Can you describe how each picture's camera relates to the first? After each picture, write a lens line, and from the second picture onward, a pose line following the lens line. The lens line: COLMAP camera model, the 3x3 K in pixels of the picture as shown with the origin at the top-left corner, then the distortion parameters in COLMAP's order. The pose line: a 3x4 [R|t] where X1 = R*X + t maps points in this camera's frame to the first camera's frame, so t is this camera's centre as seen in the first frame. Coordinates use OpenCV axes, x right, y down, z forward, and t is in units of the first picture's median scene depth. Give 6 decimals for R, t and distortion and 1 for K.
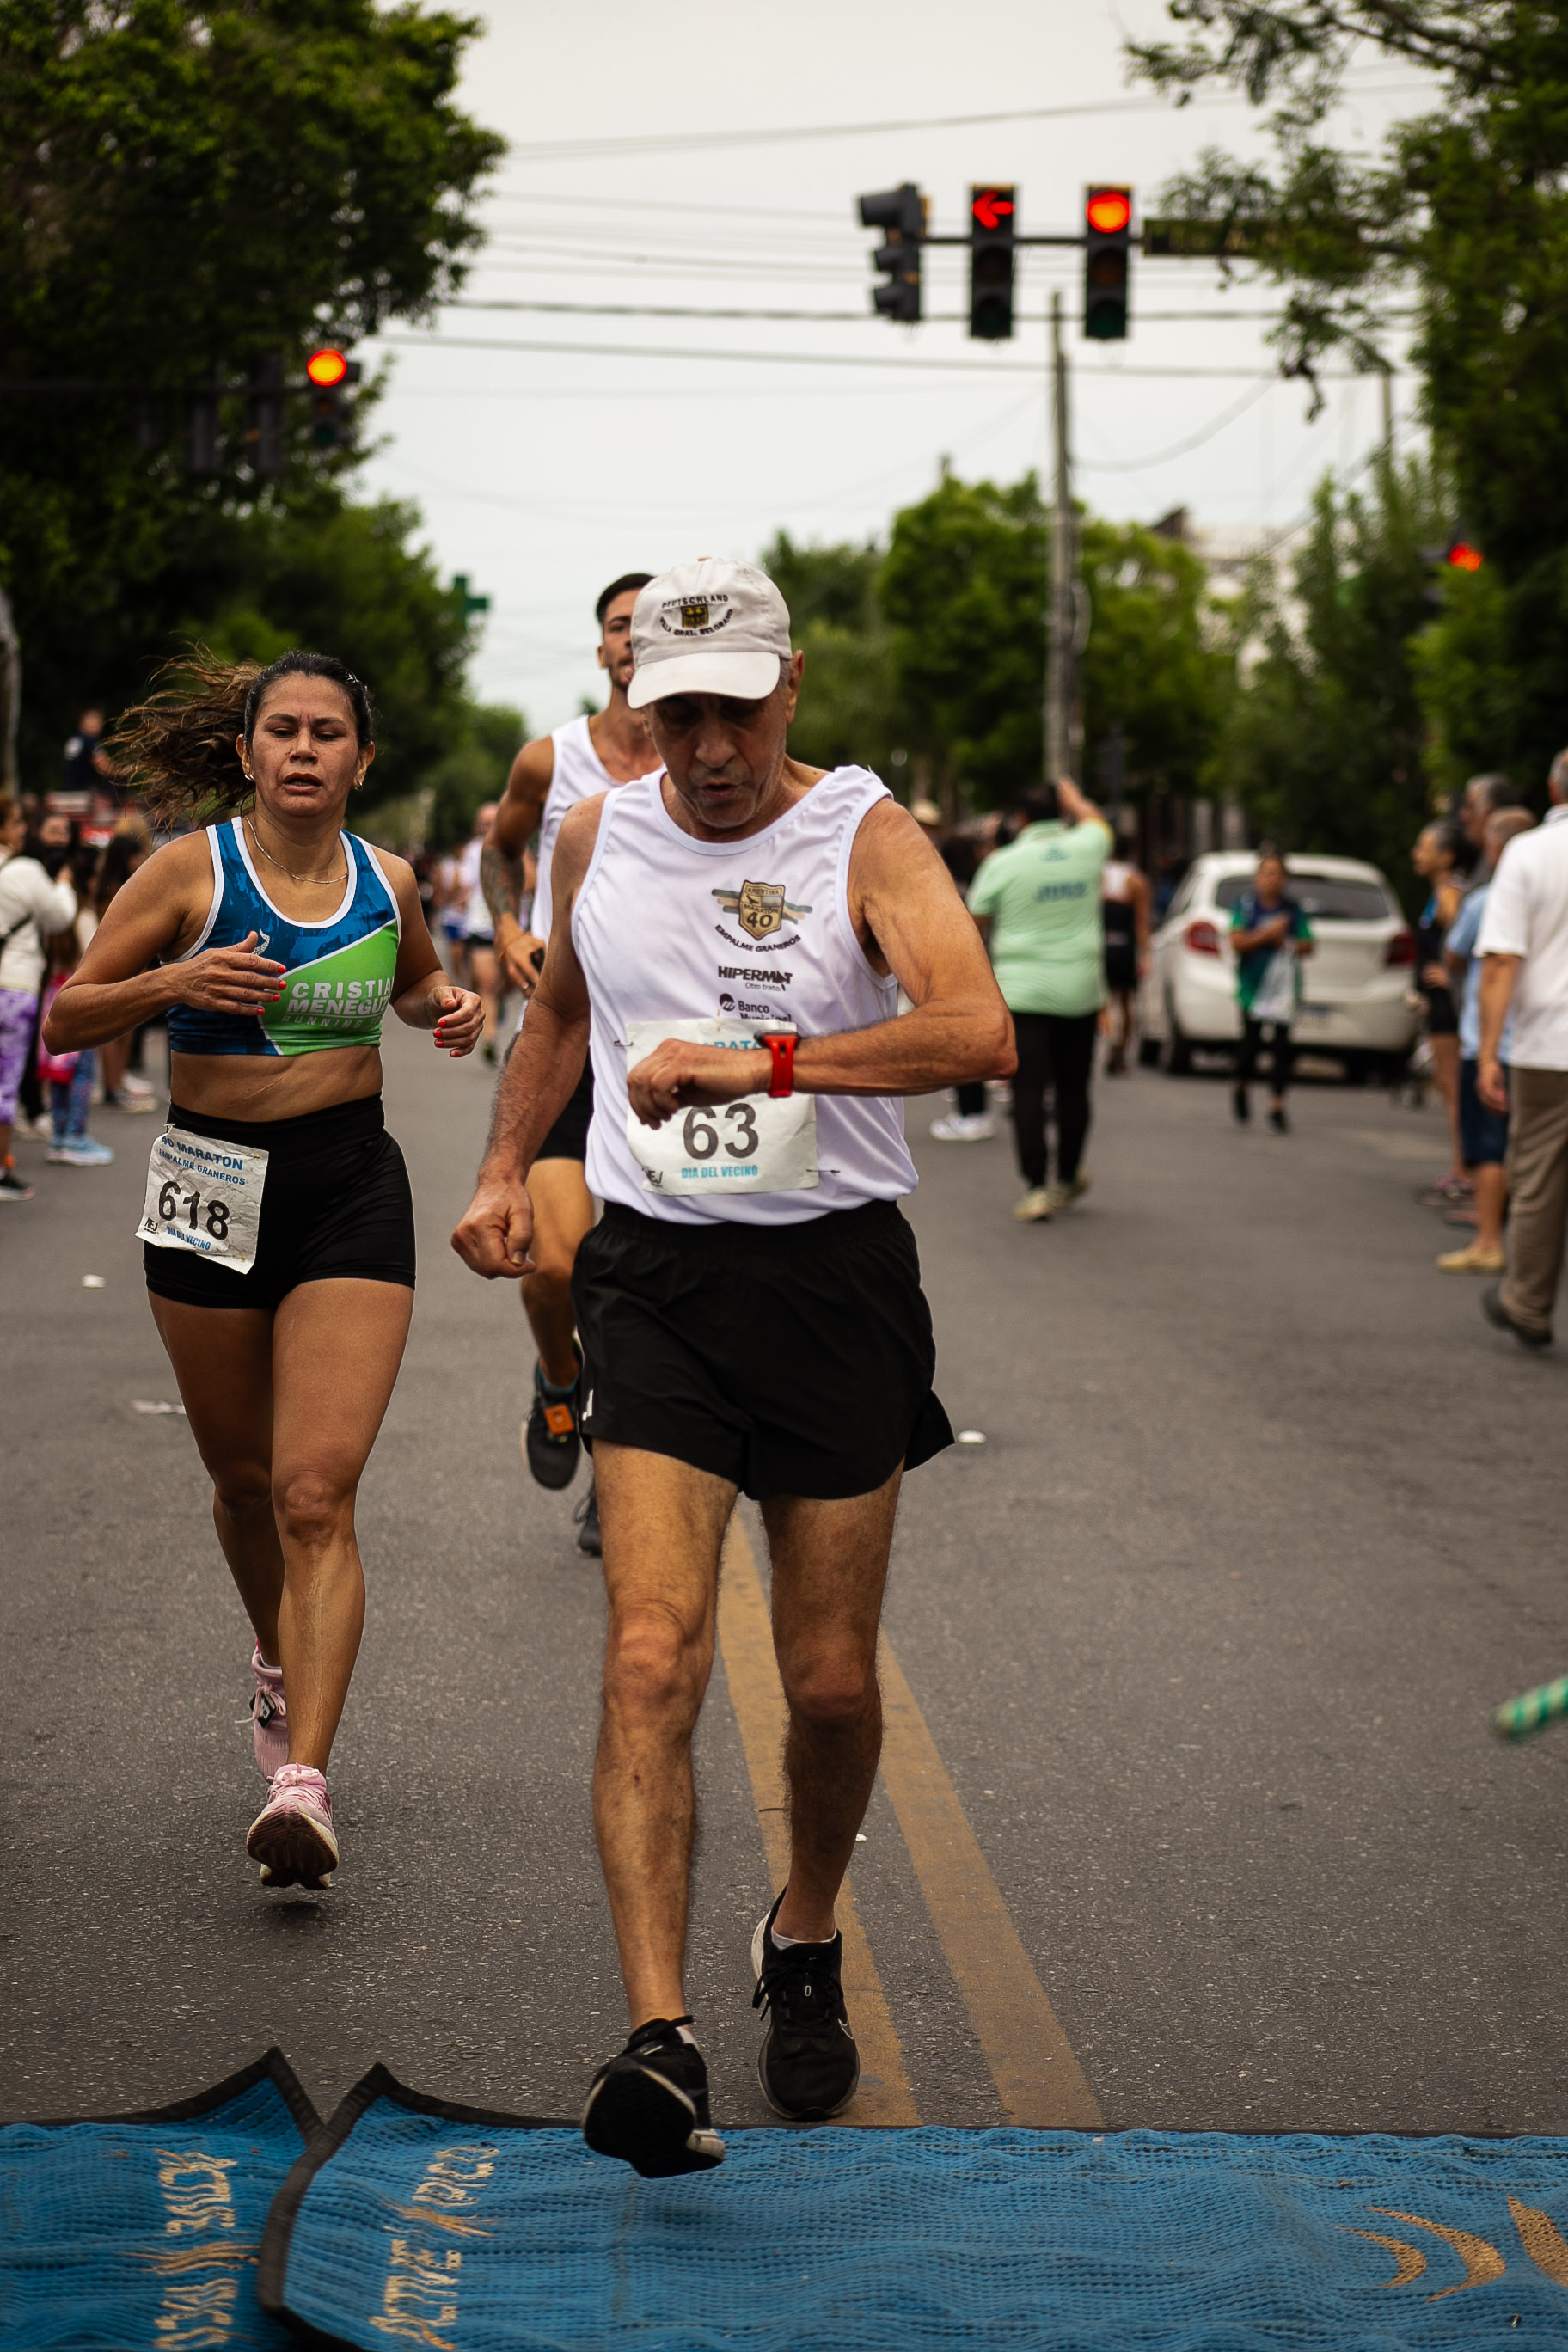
lens RADIAL K [[6058.3, 0, 784.0], [0, 6058.3, 1176.0], [0, 0, 1]] dist [0.163370, 1.177451]
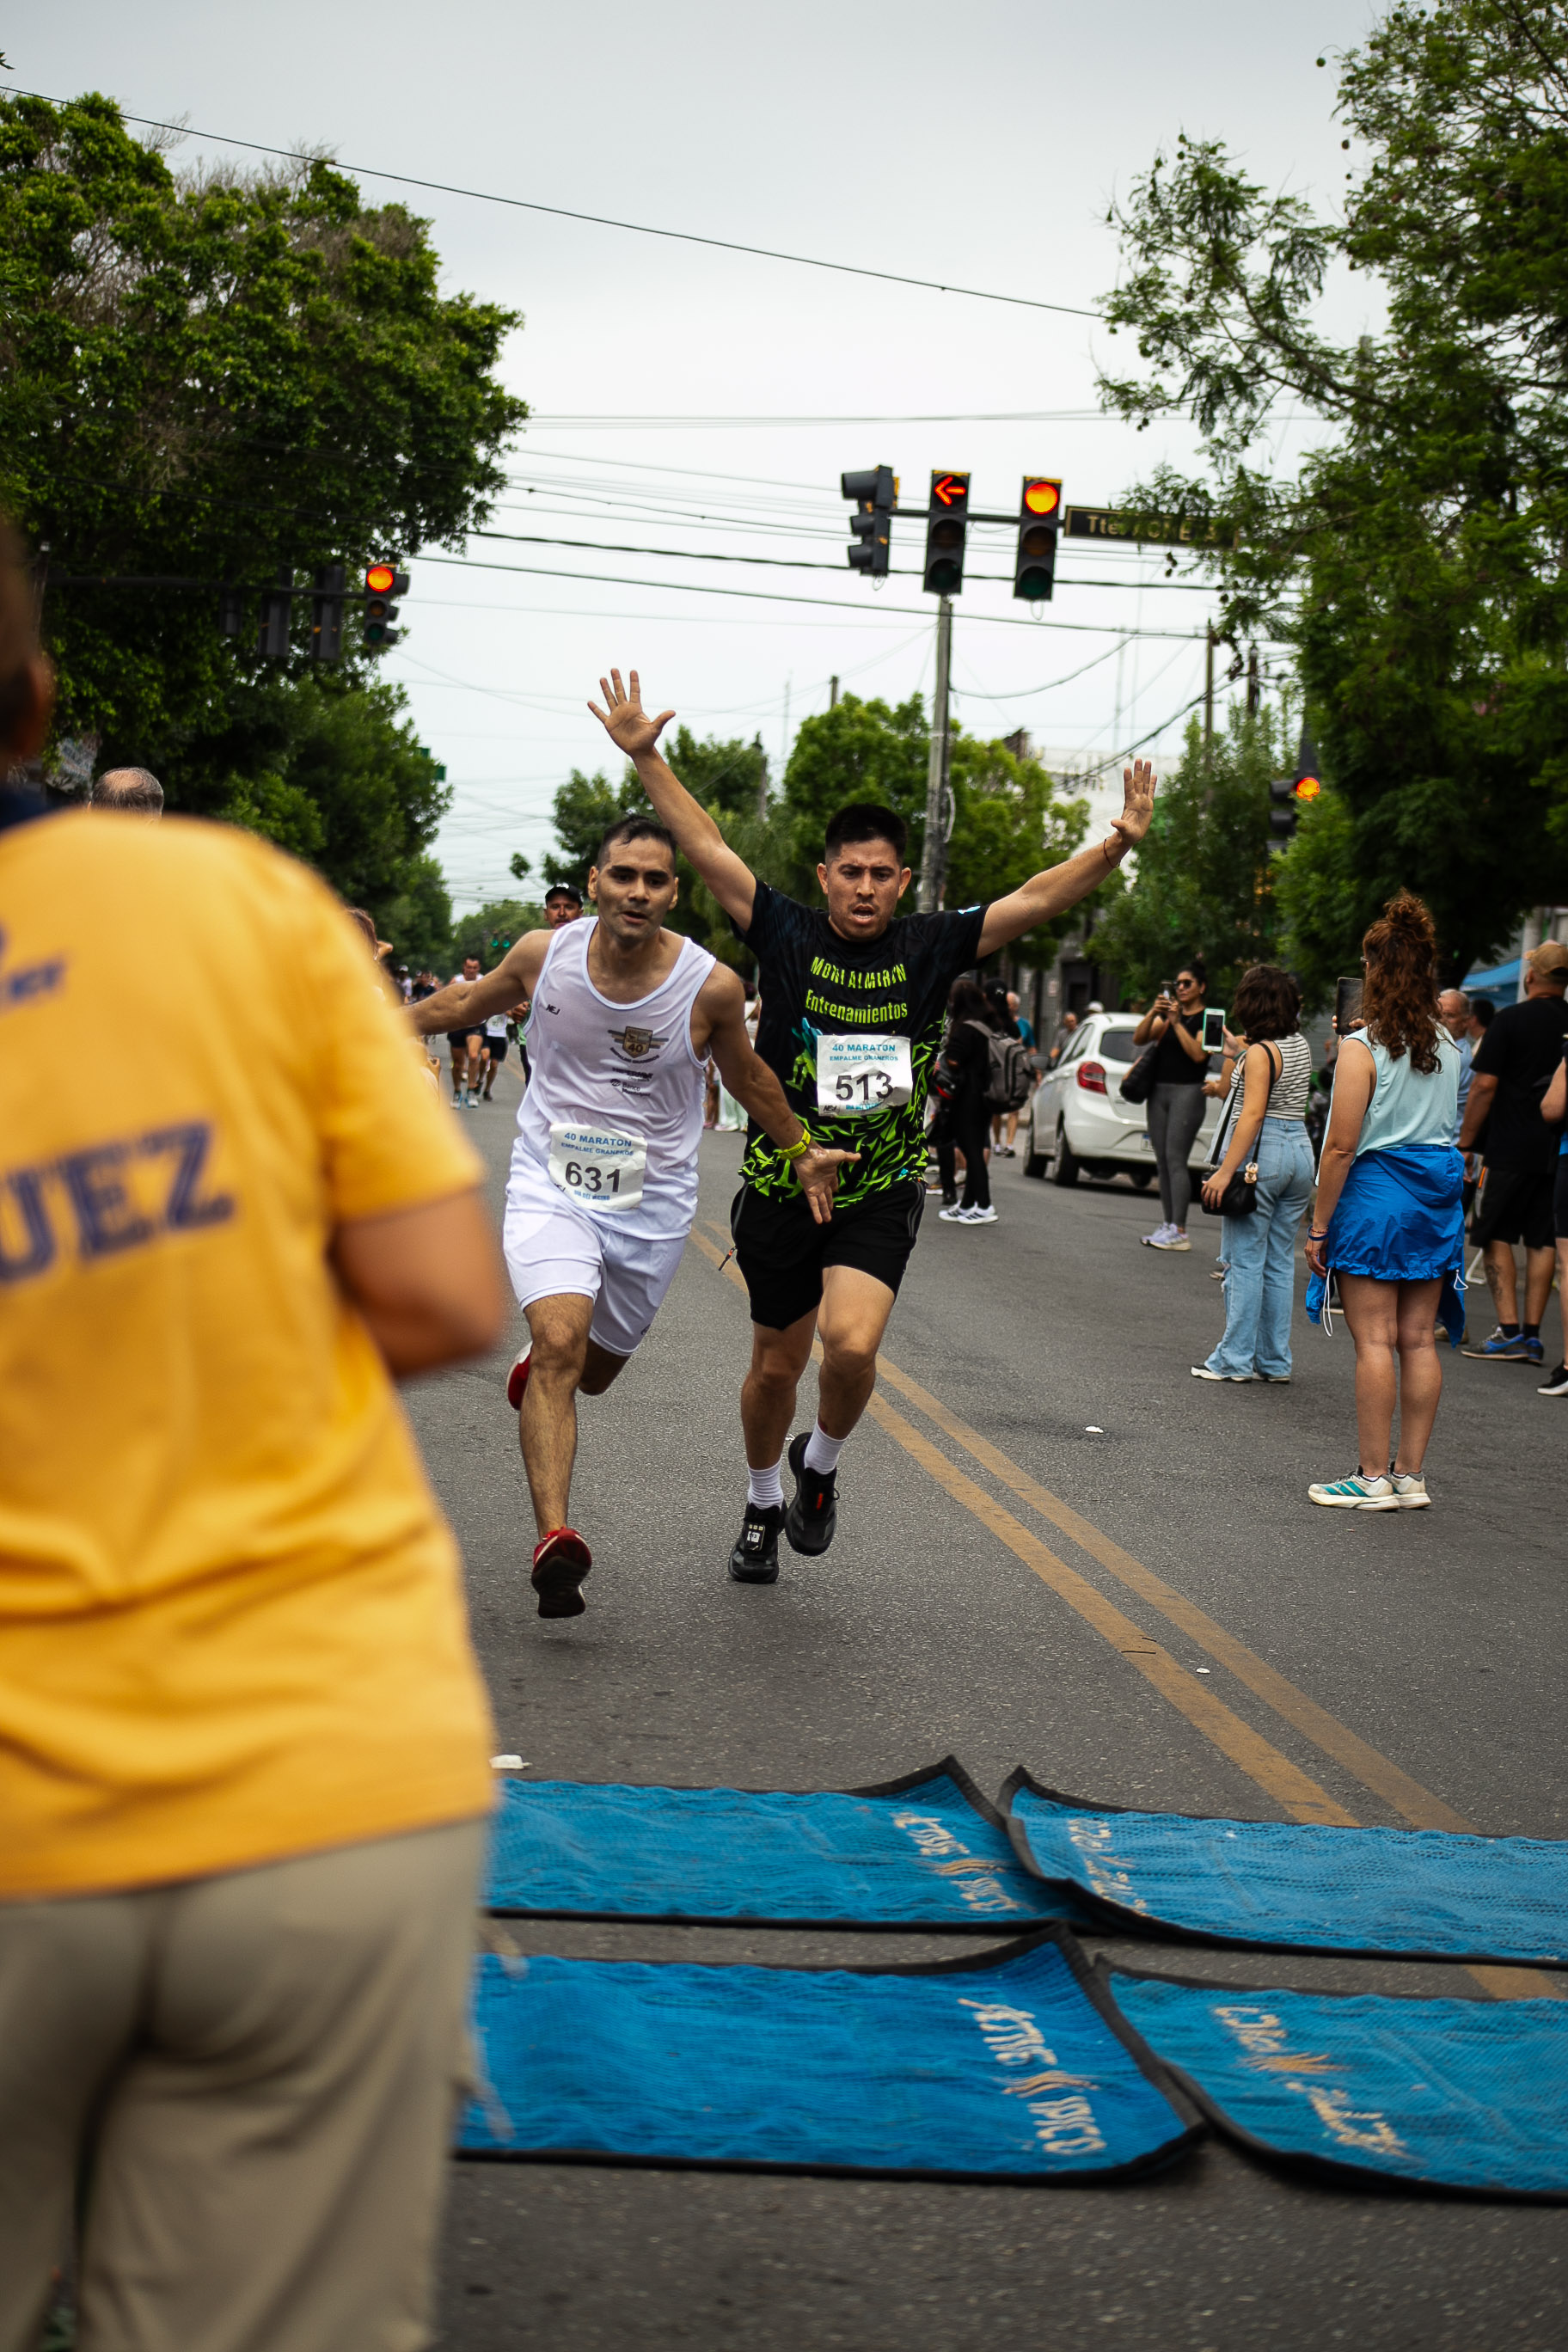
lens RADIAL K [[5002.5, 0, 796.5], [0, 5002.5, 1223.6], [0, 0, 1]] dist [-0.078487, 0.466921]
pose [[0.997641, 0.059855, 0.033599, -0.072774], [-0.059599, 0.998186, -0.008582, 0.010854], [-0.034052, 0.006559, 0.999399, -0.099976]]
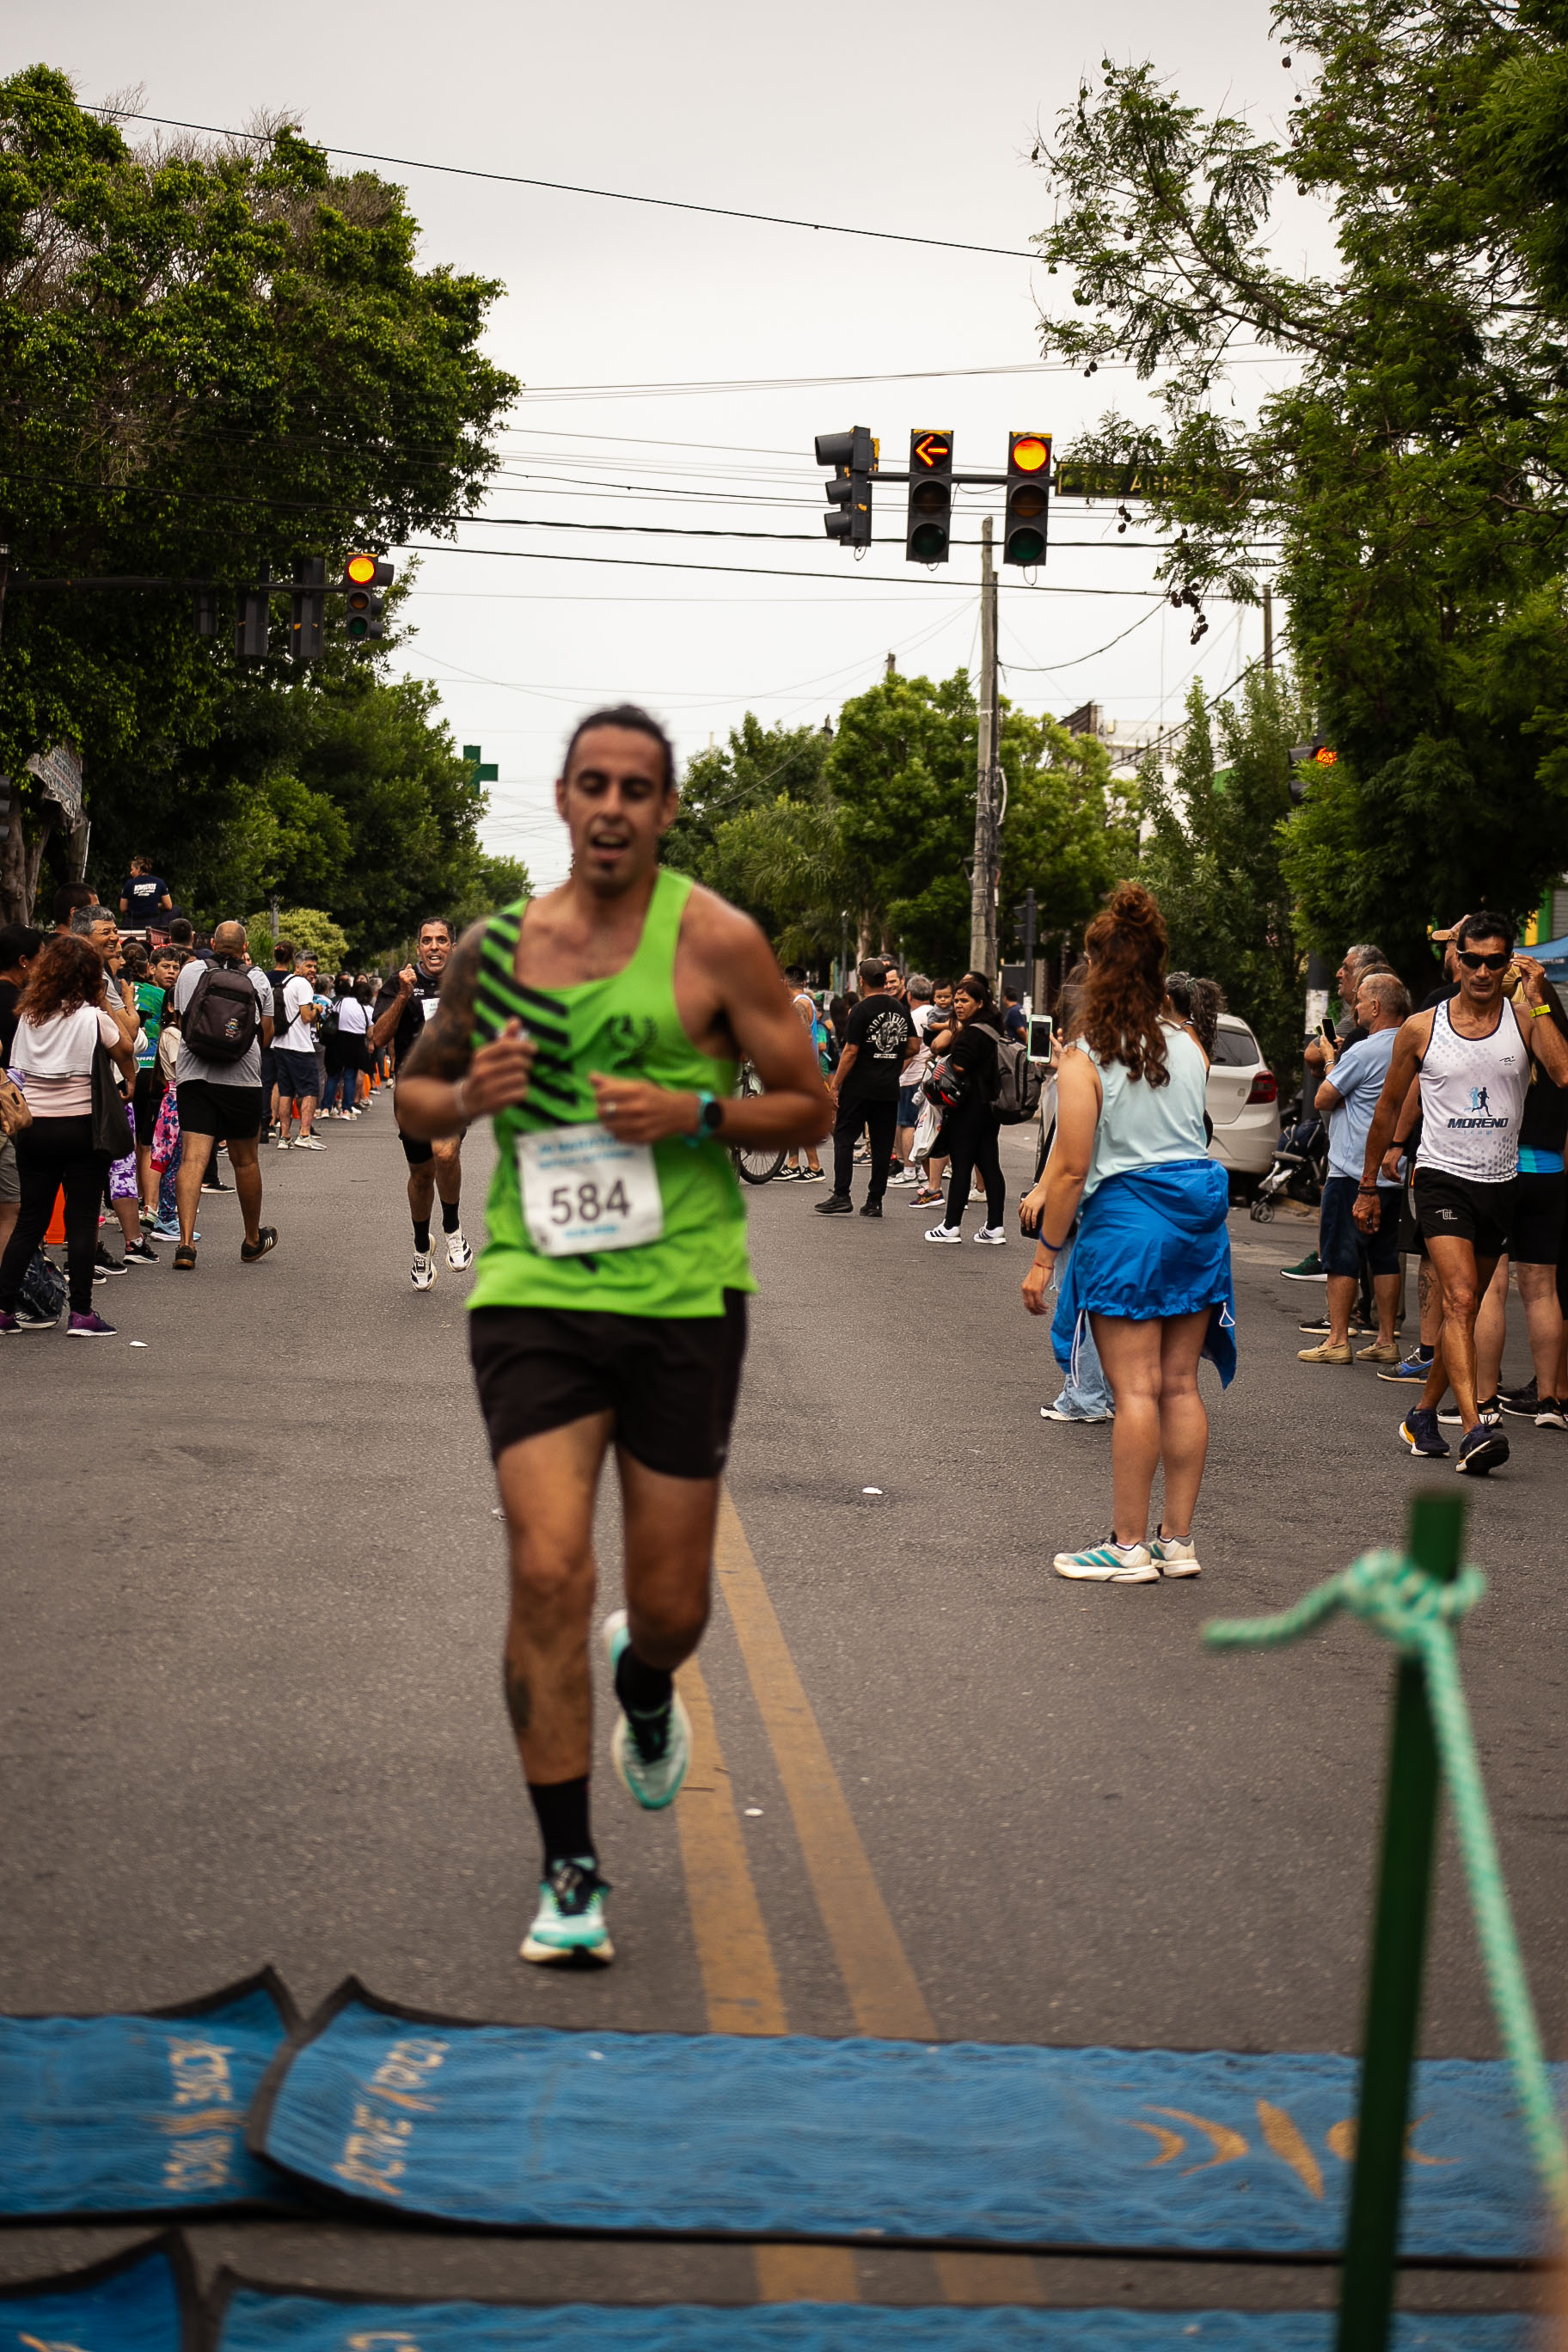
lens RADIAL K [[5240.3, 0, 818.4], [0, 5240.3, 1179.0], [0, 0, 1]] dist [-0.015053, 0.198502]
pose [[0.999616, 0.023584, 0.014528, 0.003891], [-0.023325, 0.999571, -0.017720, 0.000301], [-0.014940, 0.017374, 0.999737, -0.028499]]
